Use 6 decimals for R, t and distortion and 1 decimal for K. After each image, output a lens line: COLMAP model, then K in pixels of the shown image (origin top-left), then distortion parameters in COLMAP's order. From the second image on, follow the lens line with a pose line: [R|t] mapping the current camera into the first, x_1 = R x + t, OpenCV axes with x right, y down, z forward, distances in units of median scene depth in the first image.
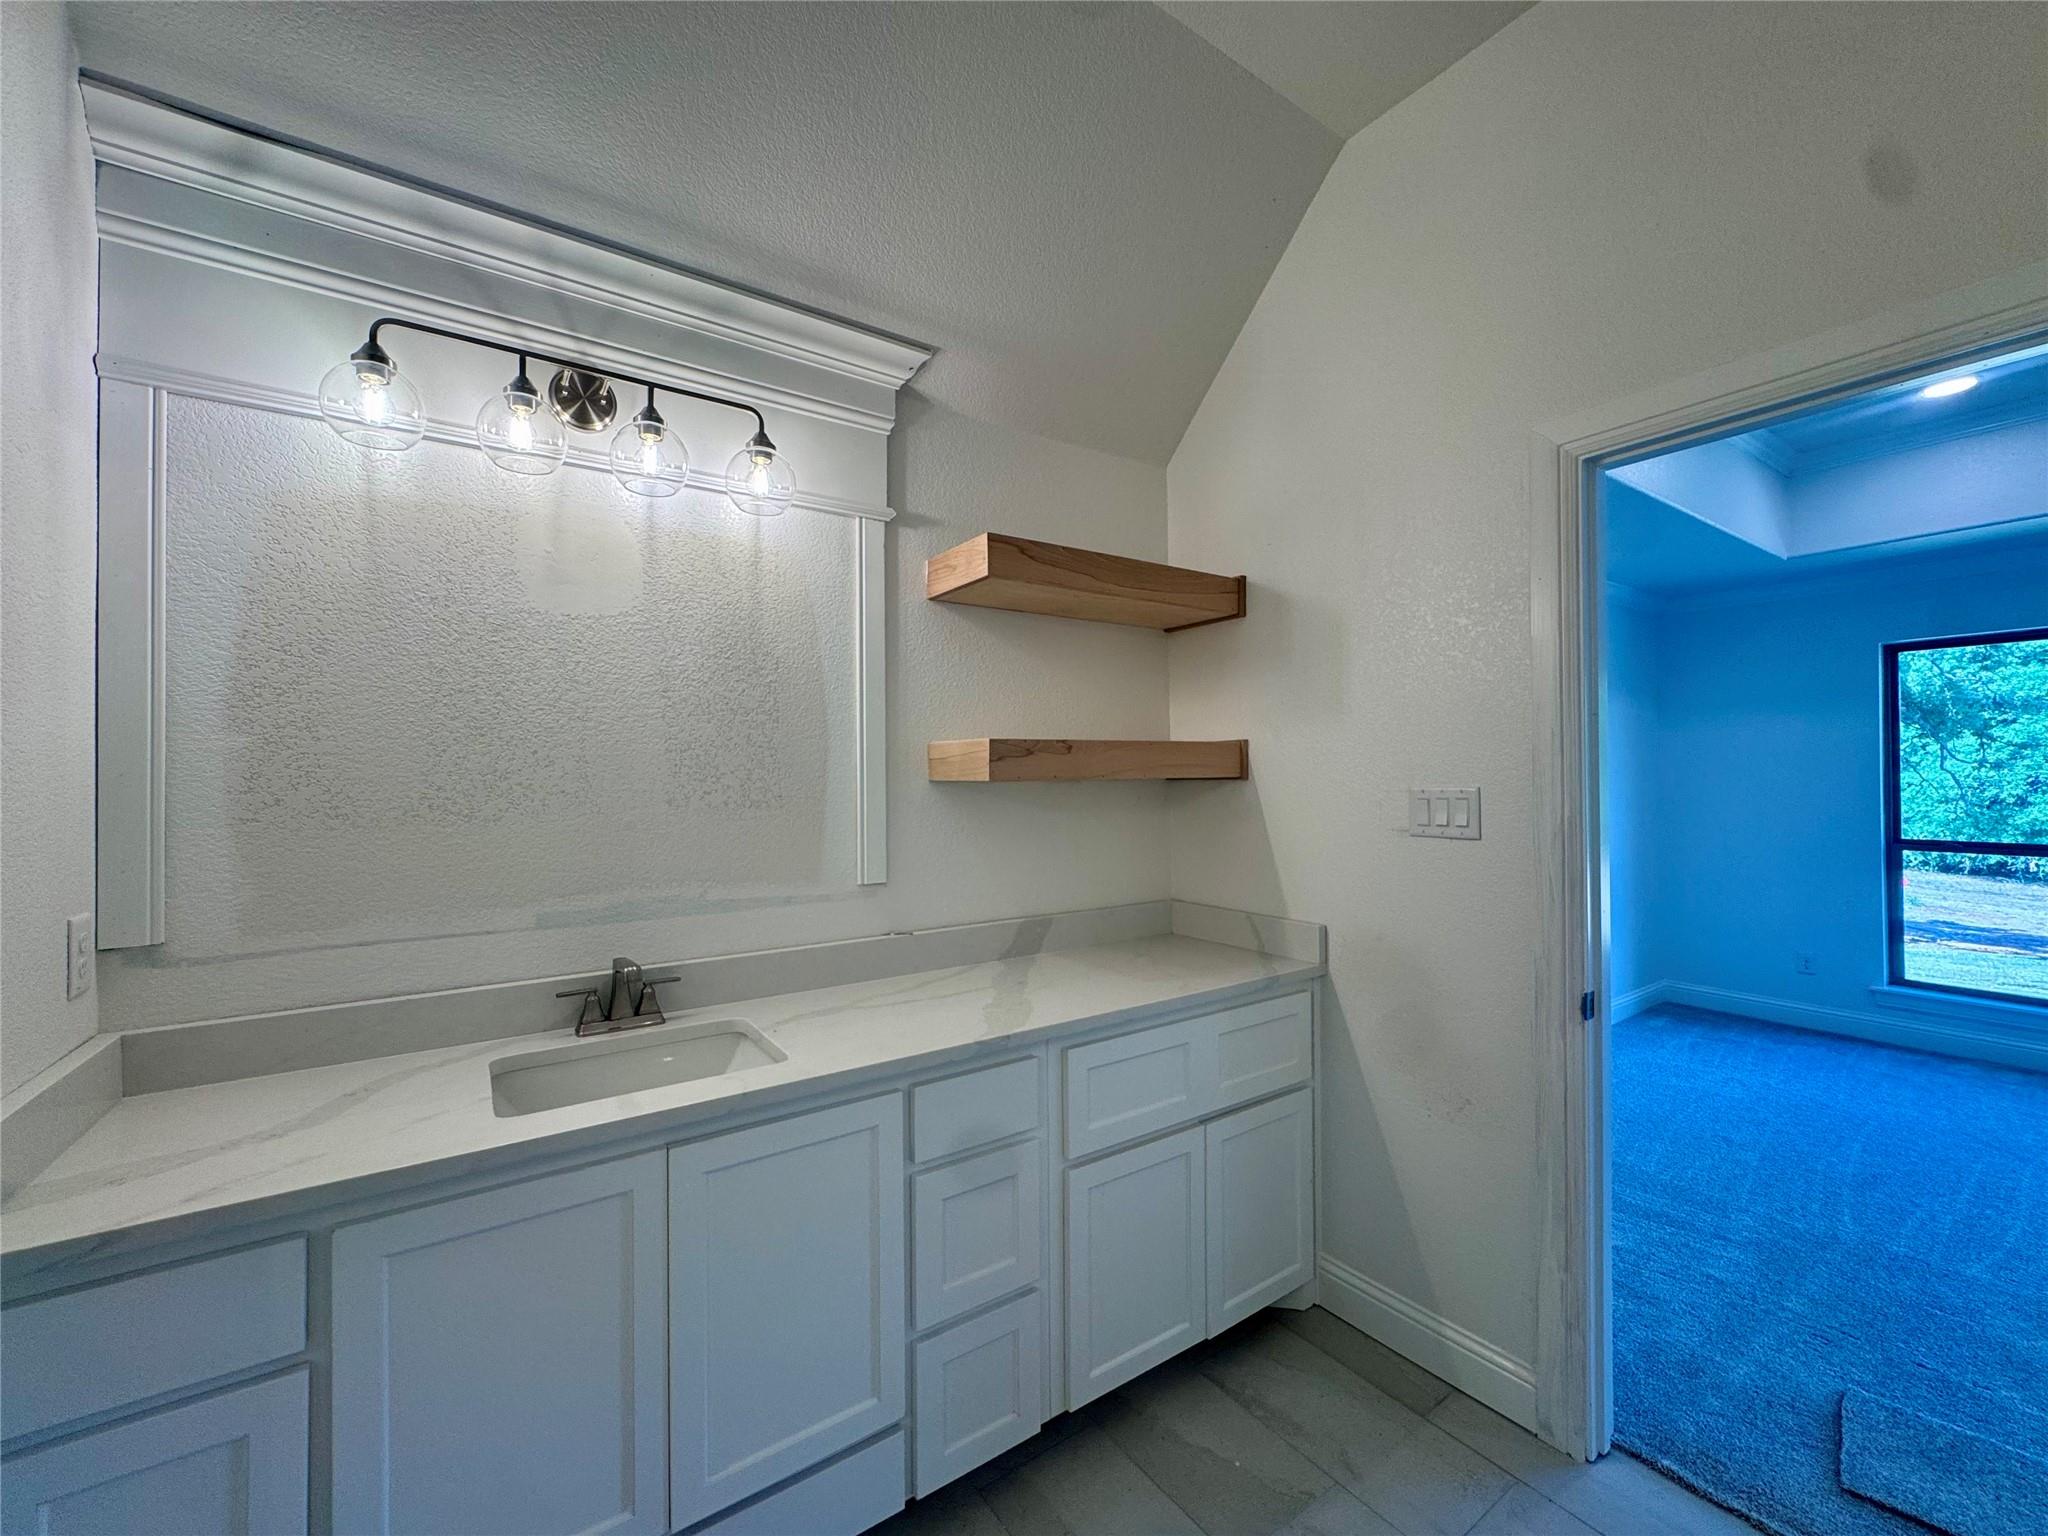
lens RADIAL K [[816.7, 0, 1024.6], [0, 816.7, 770.0], [0, 0, 1]] dist [-0.005484, 0.000995]
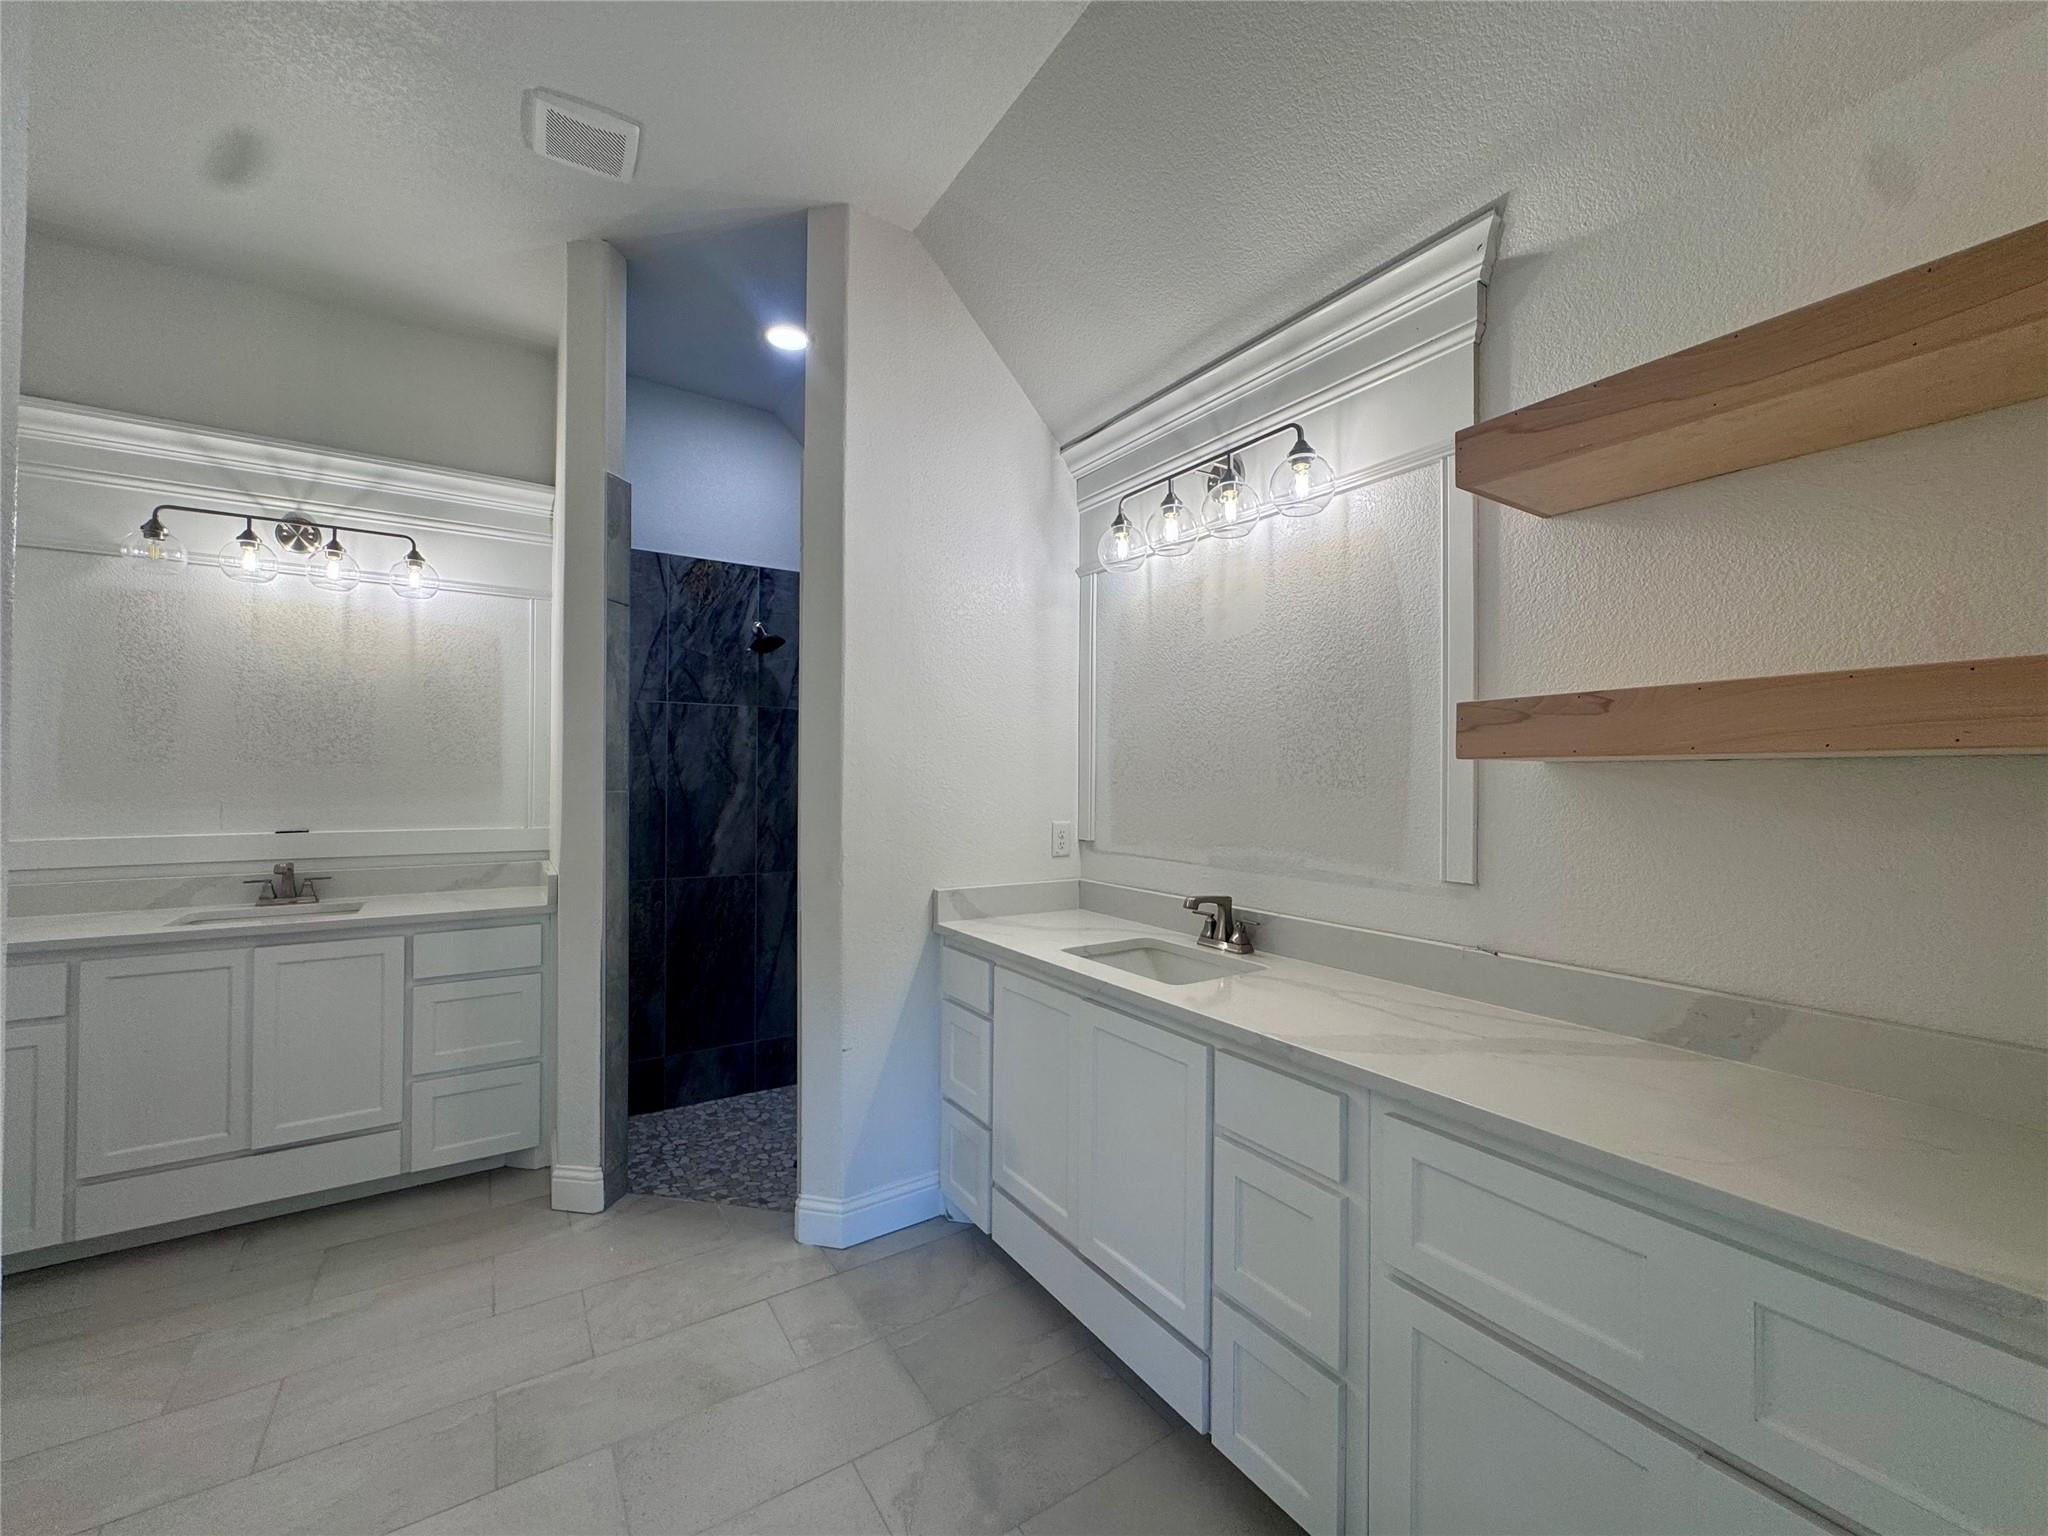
lens RADIAL K [[816.7, 0, 1016.7], [0, 816.7, 766.9], [0, 0, 1]] dist [-0.005484, 0.000995]
pose [[-0.029399, -0.003864, -0.999560, 0.827053], [0.002504, 0.999989, -0.003939, 0.026152], [0.999565, -0.002619, -0.029389, 0.696315]]
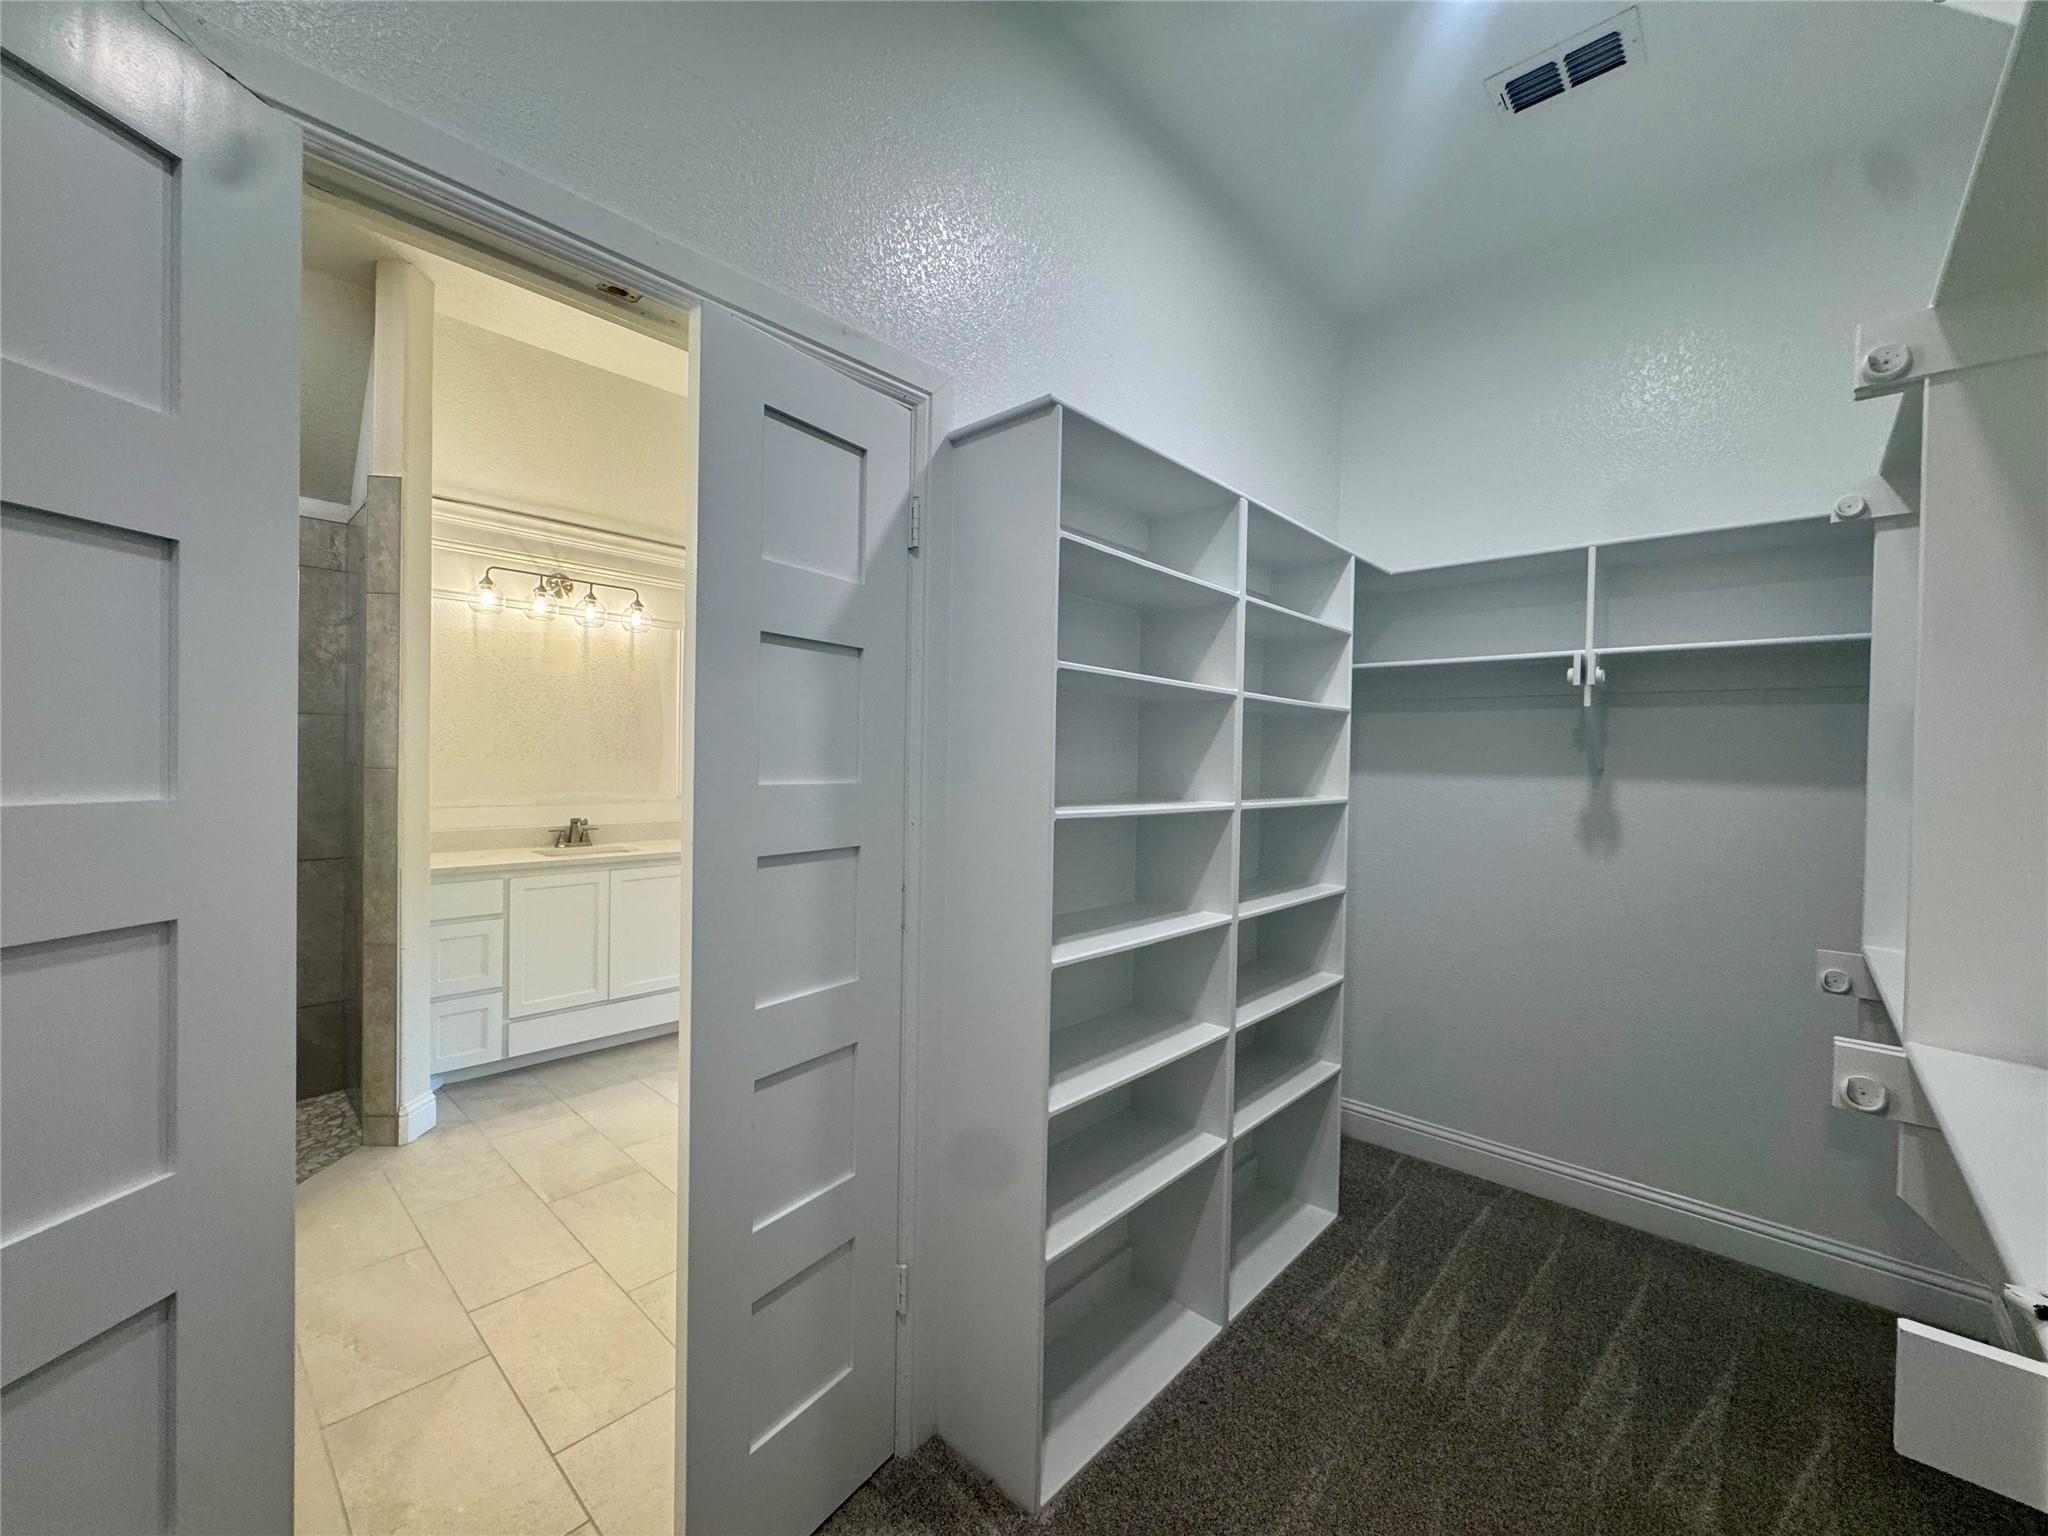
lens RADIAL K [[816.7, 0, 1017.2], [0, 816.7, 762.2], [0, 0, 1]] dist [-0.005484, 0.000995]
pose [[0.975992, 0.017734, 0.217081, 0.263535], [-0.019198, 0.999805, 0.004640, 0.026226], [-0.216957, -0.008696, 0.976143, -1.650176]]
